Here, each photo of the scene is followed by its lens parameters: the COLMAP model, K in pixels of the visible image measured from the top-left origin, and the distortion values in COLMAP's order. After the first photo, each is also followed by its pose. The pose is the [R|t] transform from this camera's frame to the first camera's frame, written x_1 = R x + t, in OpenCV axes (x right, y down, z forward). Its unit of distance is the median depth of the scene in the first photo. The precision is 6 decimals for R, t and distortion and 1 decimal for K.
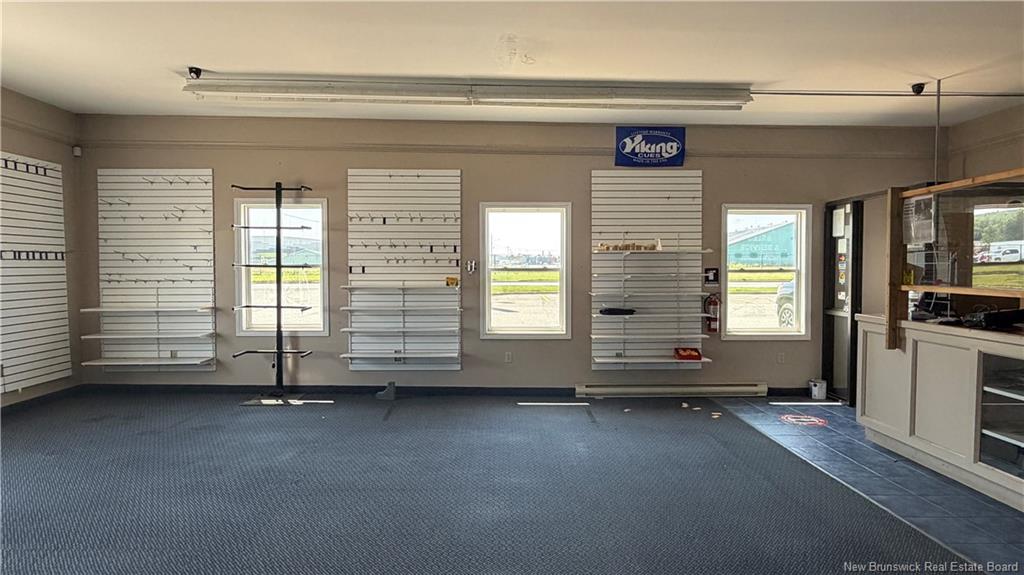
lens RADIAL K [[595.0, 0, 510.0], [0, 595.0, 290.8], [0, 0, 1]] dist [-0.000409, 0.000611]
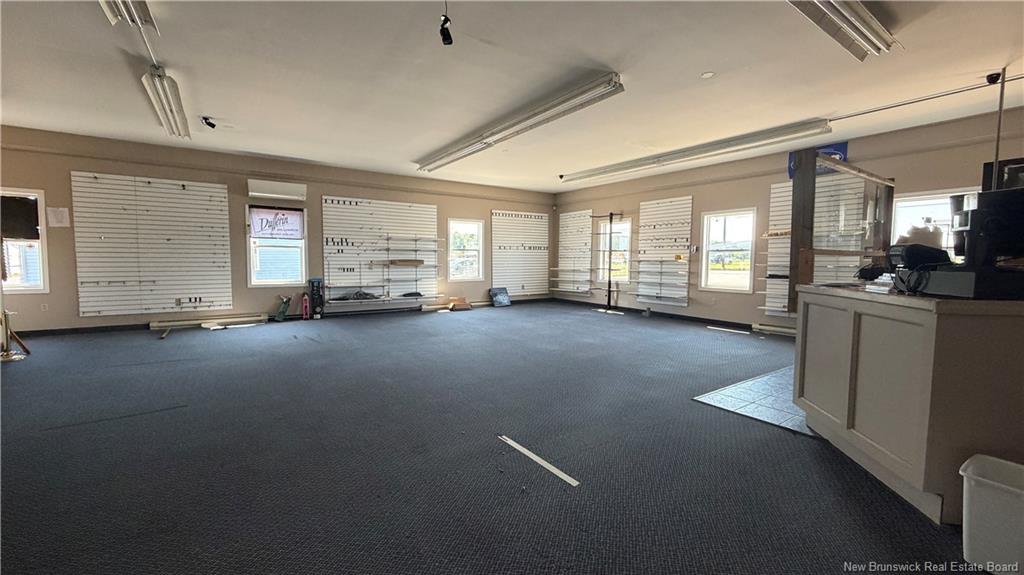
lens RADIAL K [[409.1, 0, 508.3], [0, 409.1, 289.1], [0, 0, 1]] dist [0.001611, -0.000283]
pose [[0.542796, 0.060755, -0.837664, 0.677750], [-0.036545, 0.998144, 0.048714, 0.040428], [0.839069, 0.004170, 0.544009, -0.143714]]
